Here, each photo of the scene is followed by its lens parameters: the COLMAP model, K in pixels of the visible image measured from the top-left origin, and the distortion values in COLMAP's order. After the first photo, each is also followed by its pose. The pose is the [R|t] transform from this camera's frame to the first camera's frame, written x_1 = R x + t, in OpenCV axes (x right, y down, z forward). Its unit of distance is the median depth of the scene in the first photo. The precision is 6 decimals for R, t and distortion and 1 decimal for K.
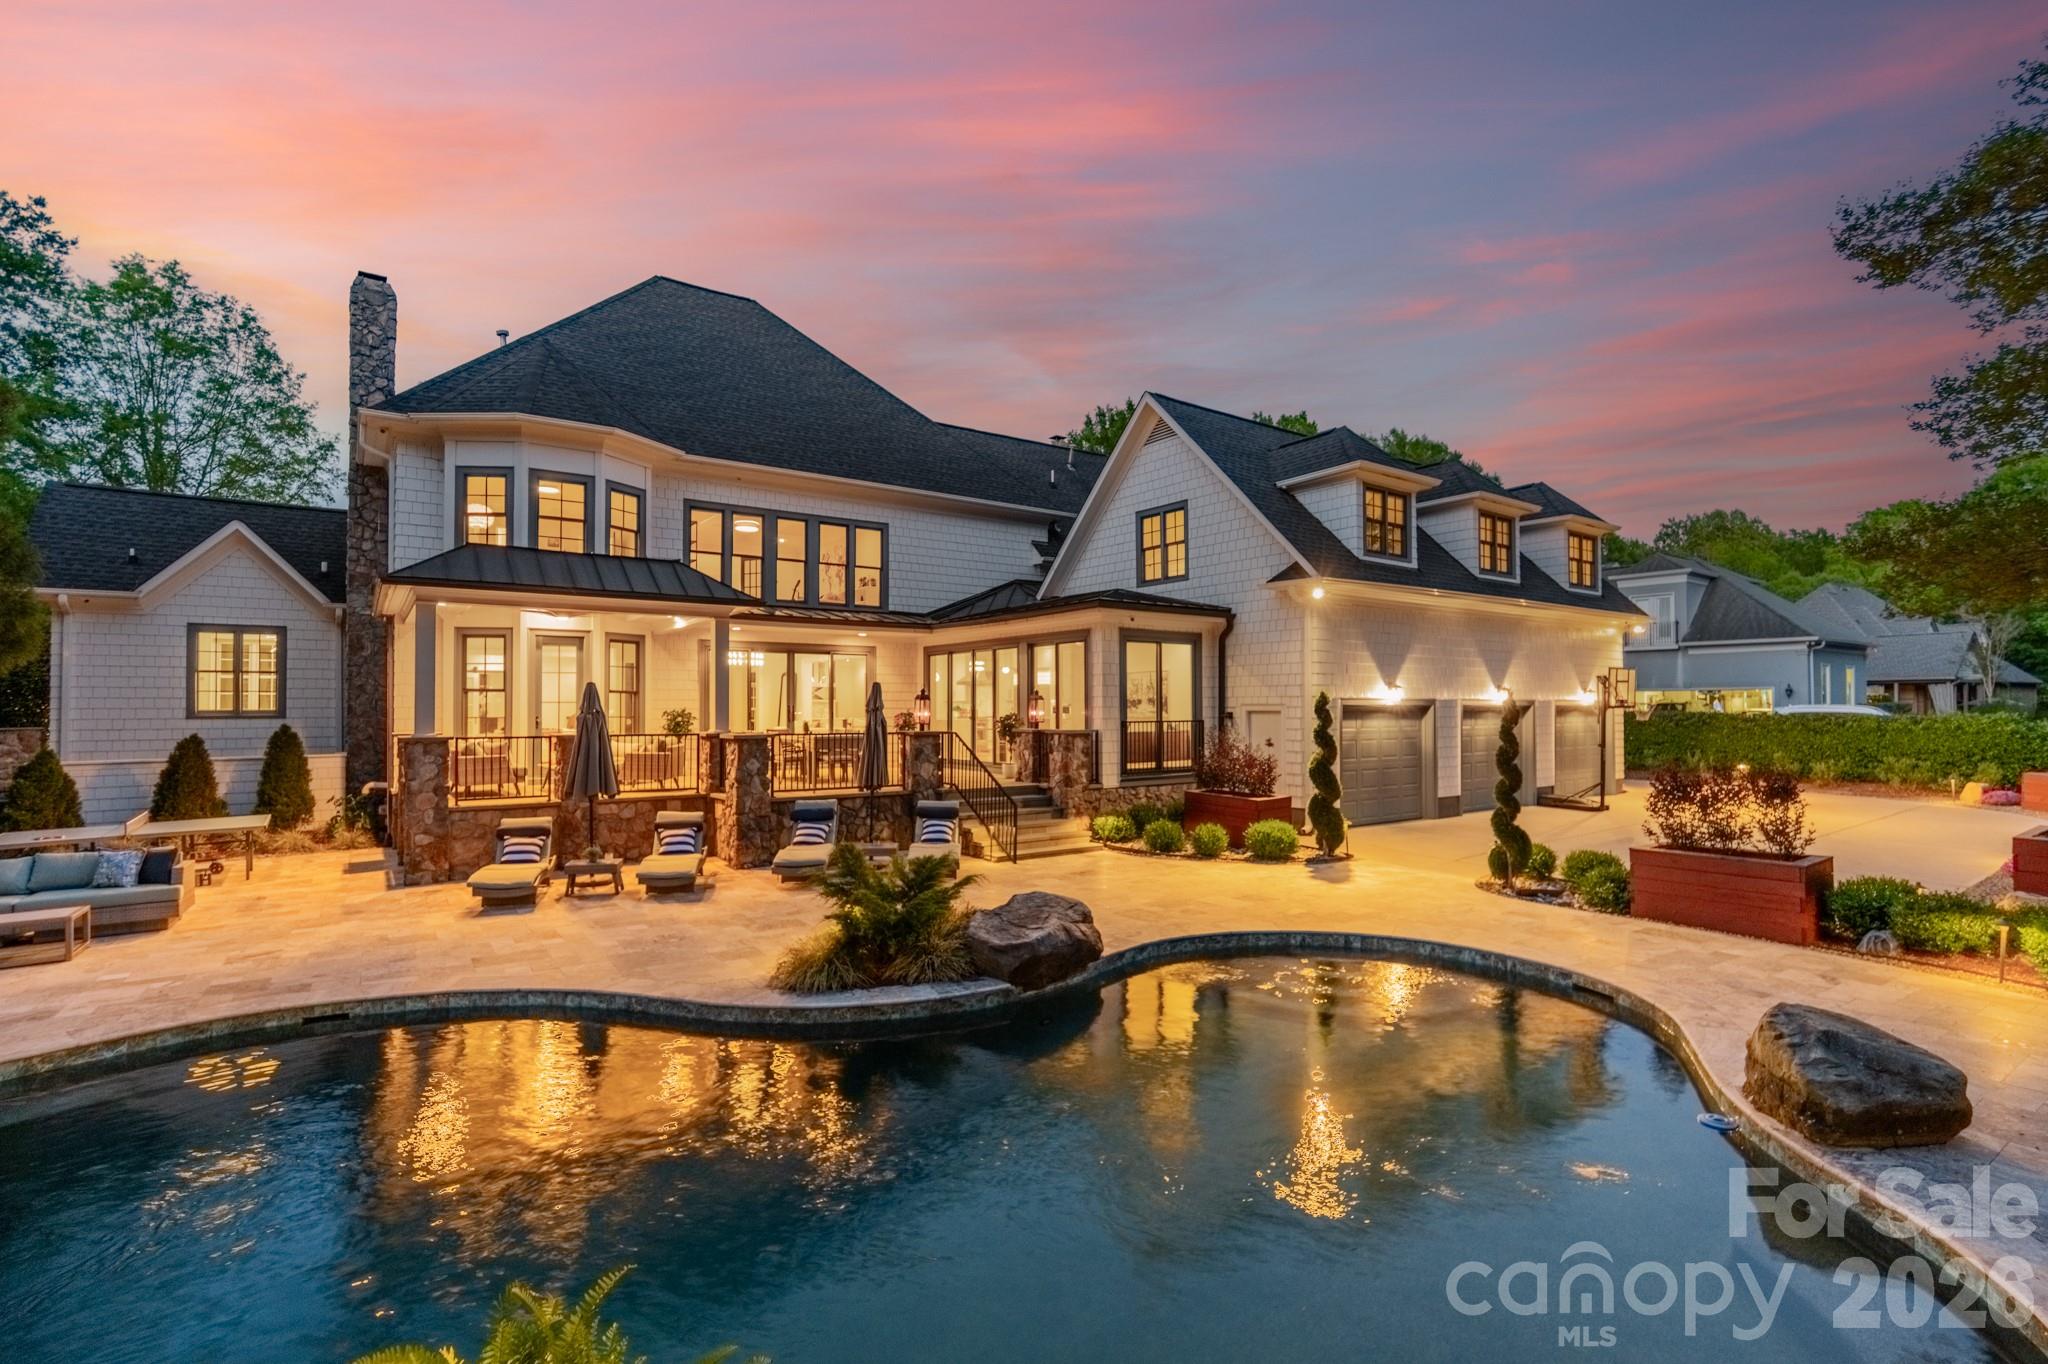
lens RADIAL K [[956.2, 0, 1033.8], [0, 956.2, 705.2], [0, 0, 1]] dist [-0.024498, 0.009922]
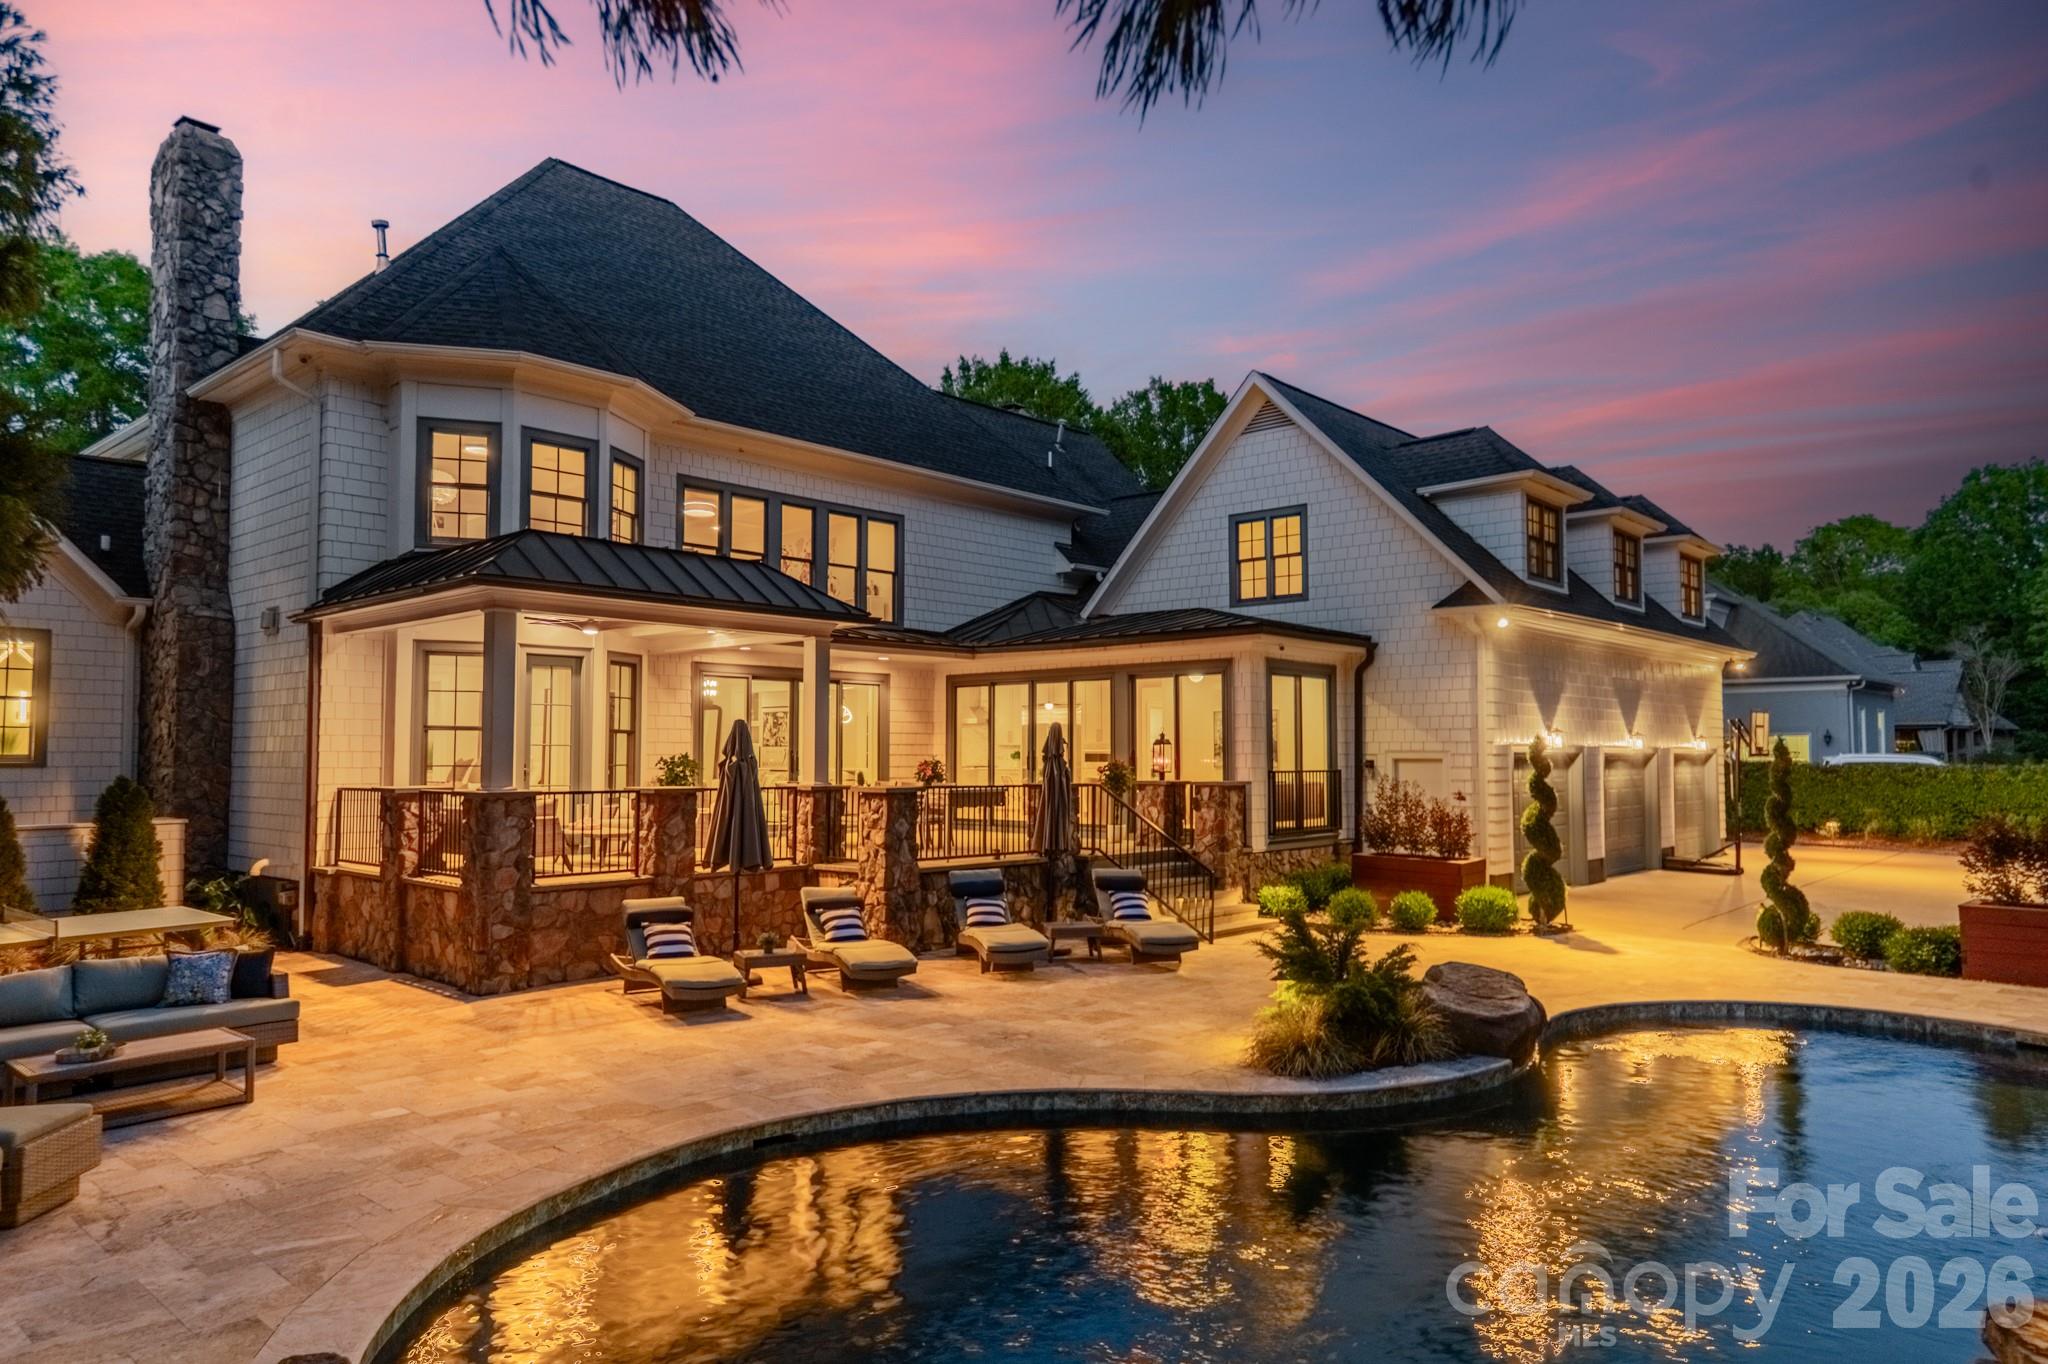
lens RADIAL K [[1303.1, 0, 1033.5], [0, 1303.1, 710.0], [0, 0, 1]] dist [0.009005, 0.028692]
pose [[0.978611, 0.009710, 0.205490, -0.326279], [-0.003182, 0.999481, -0.032072, 0.000902], [-0.205695, 0.030732, 0.978133, -0.059077]]
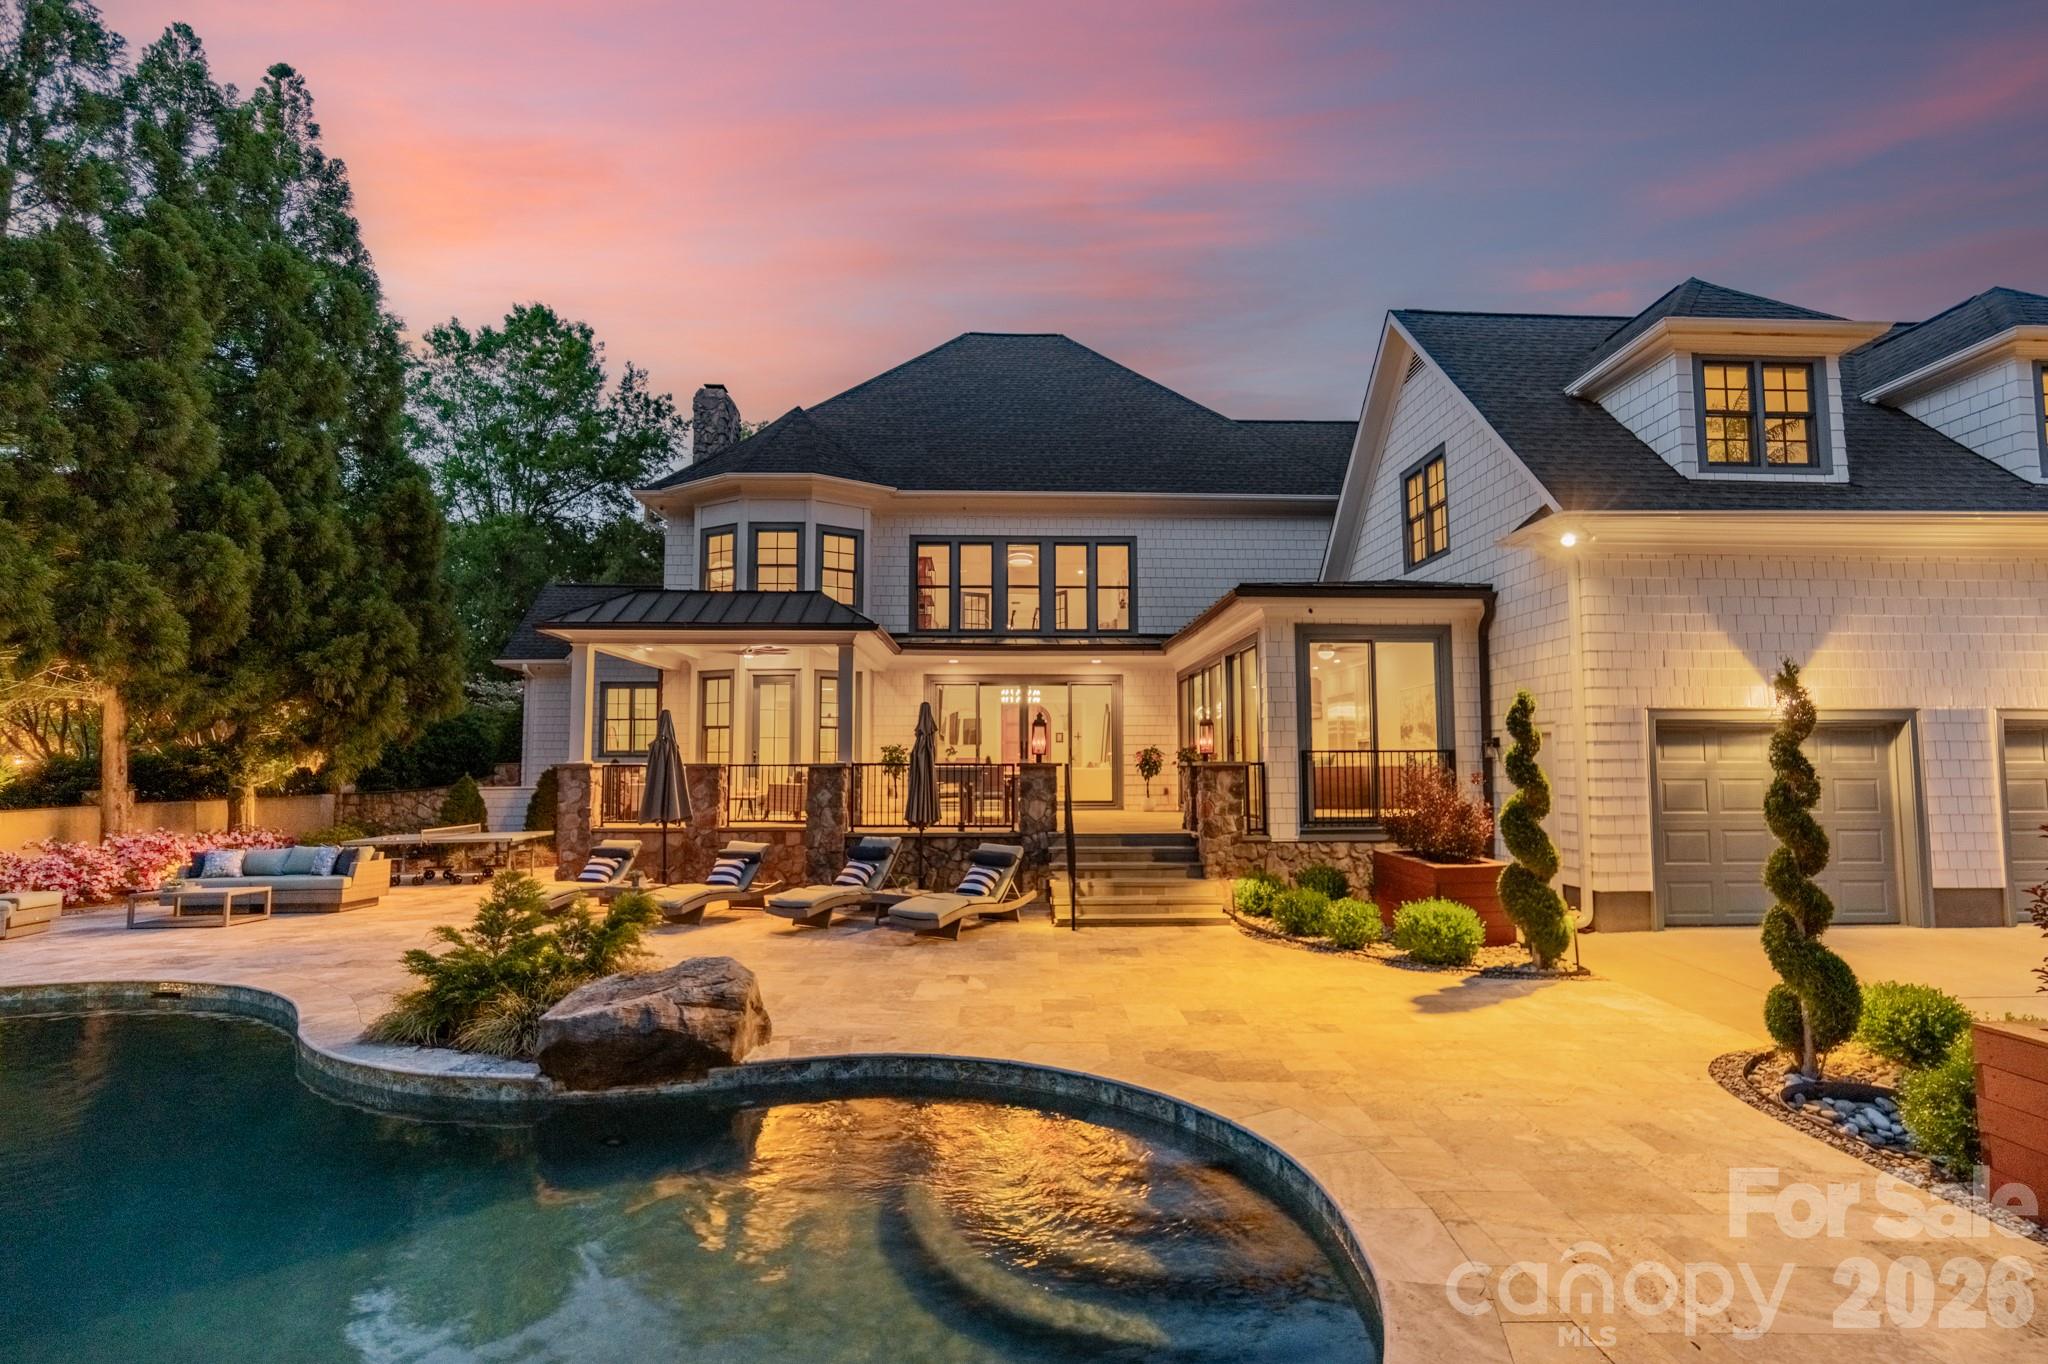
lens RADIAL K [[956.2, 0, 1033.8], [0, 956.2, 705.2], [0, 0, 1]] dist [-0.024498, 0.009922]
pose [[0.829080, -0.036122, -0.557962, 0.318541], [0.003074, 0.998190, -0.060055, 0.024362], [0.559122, 0.048075, 0.827691, 0.269040]]
